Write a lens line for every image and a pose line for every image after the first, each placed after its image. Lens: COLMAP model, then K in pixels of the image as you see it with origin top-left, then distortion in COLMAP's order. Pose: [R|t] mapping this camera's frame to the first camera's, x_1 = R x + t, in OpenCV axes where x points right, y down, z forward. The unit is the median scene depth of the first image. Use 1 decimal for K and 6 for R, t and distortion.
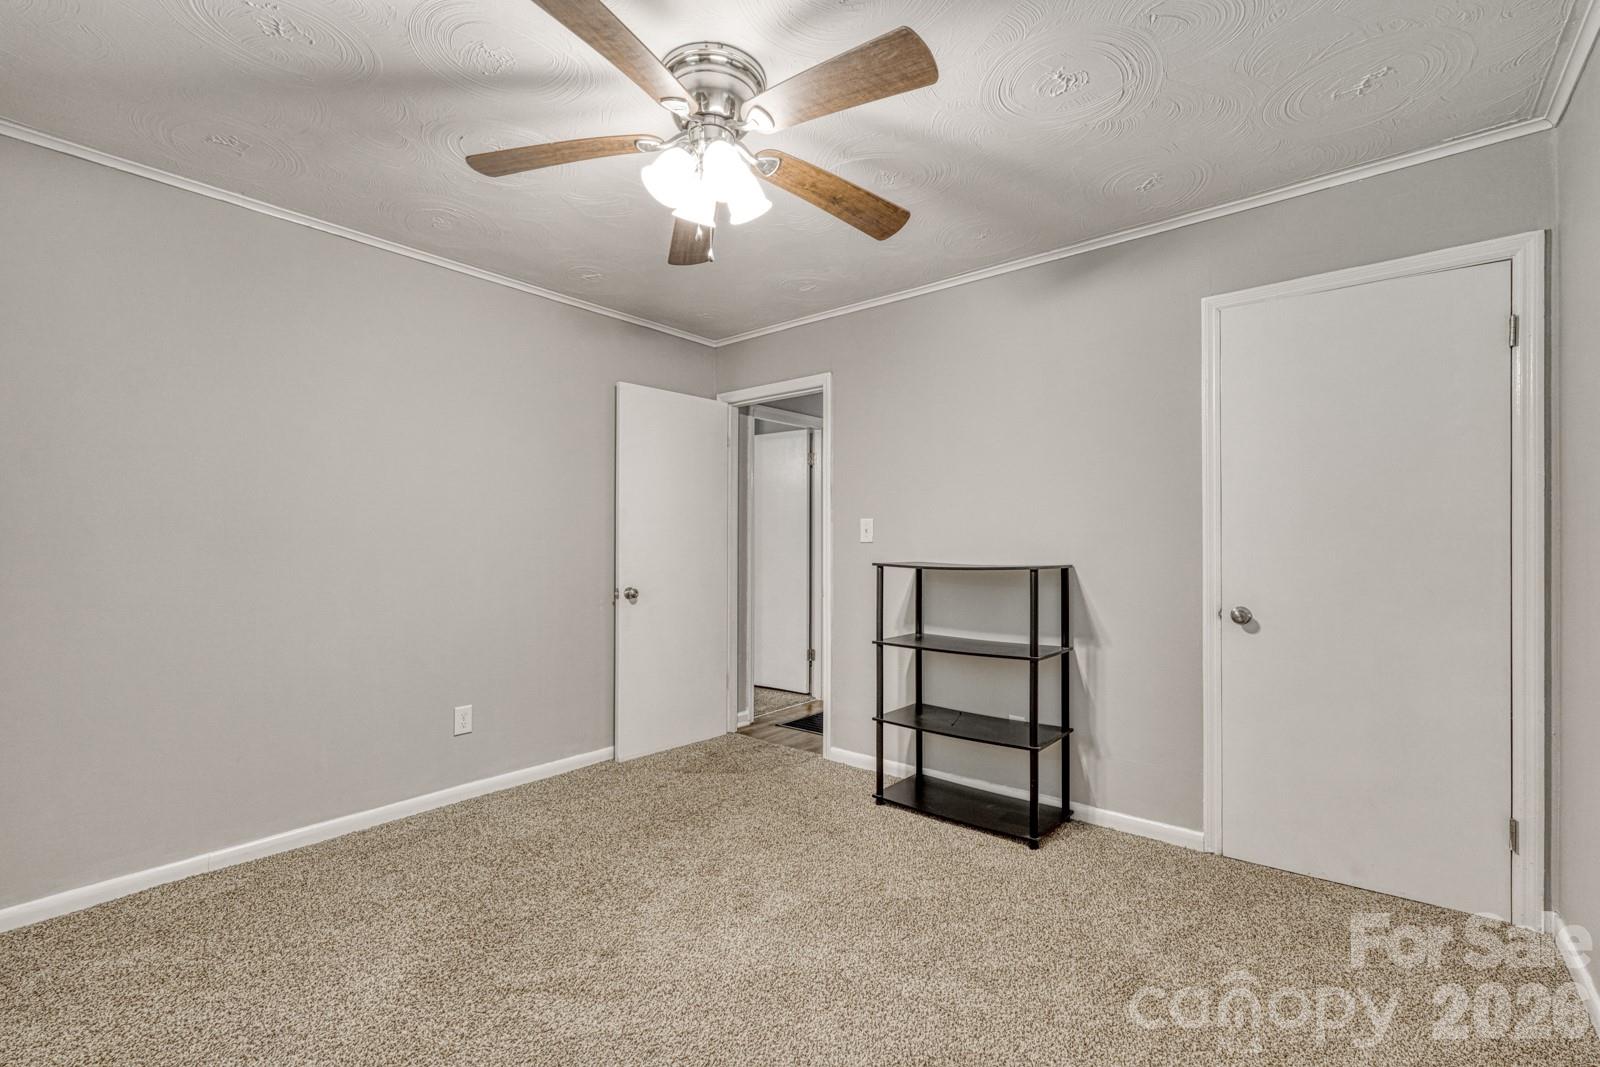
lens RADIAL K [[704.3, 0, 802.2], [0, 704.3, 538.5], [0, 0, 1]] dist [-0.000394, 0.000144]
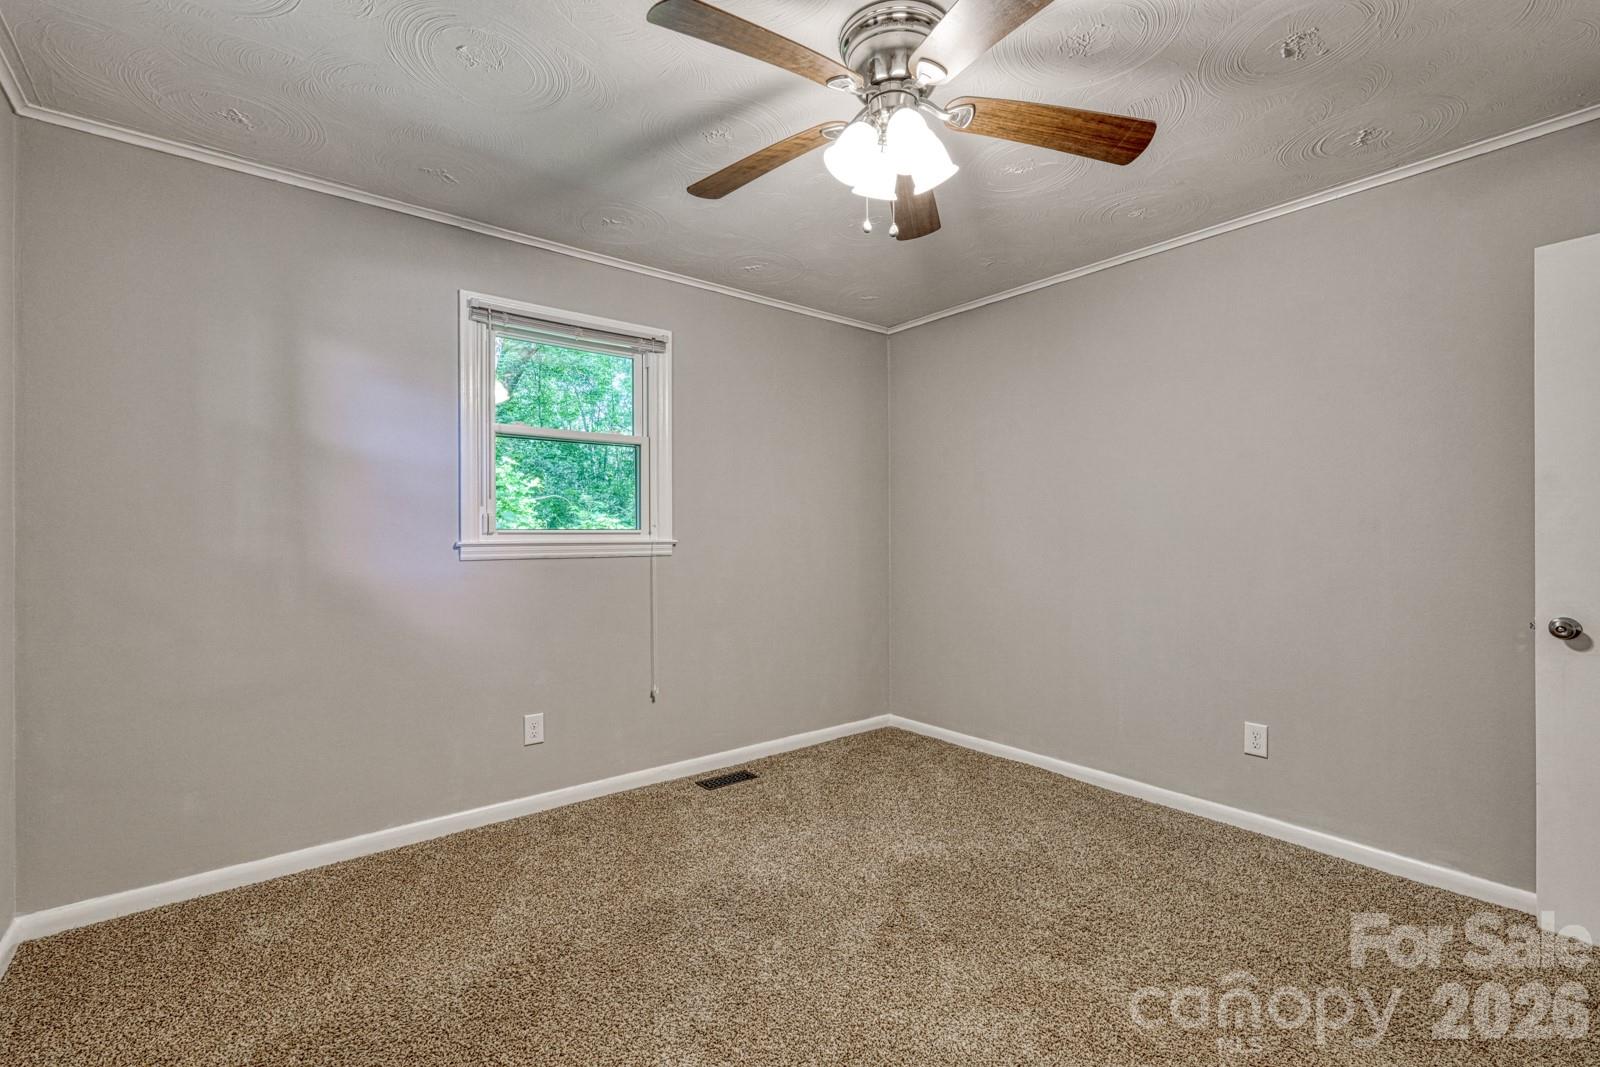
lens RADIAL K [[704.3, 0, 802.2], [0, 704.3, 538.5], [0, 0, 1]] dist [-0.000394, 0.000144]
pose [[-0.215269, 0.008116, -0.976521, 0.581548], [0.006379, 0.999956, 0.006904, 0.000106], [0.976534, -0.004743, -0.215311, 0.770137]]
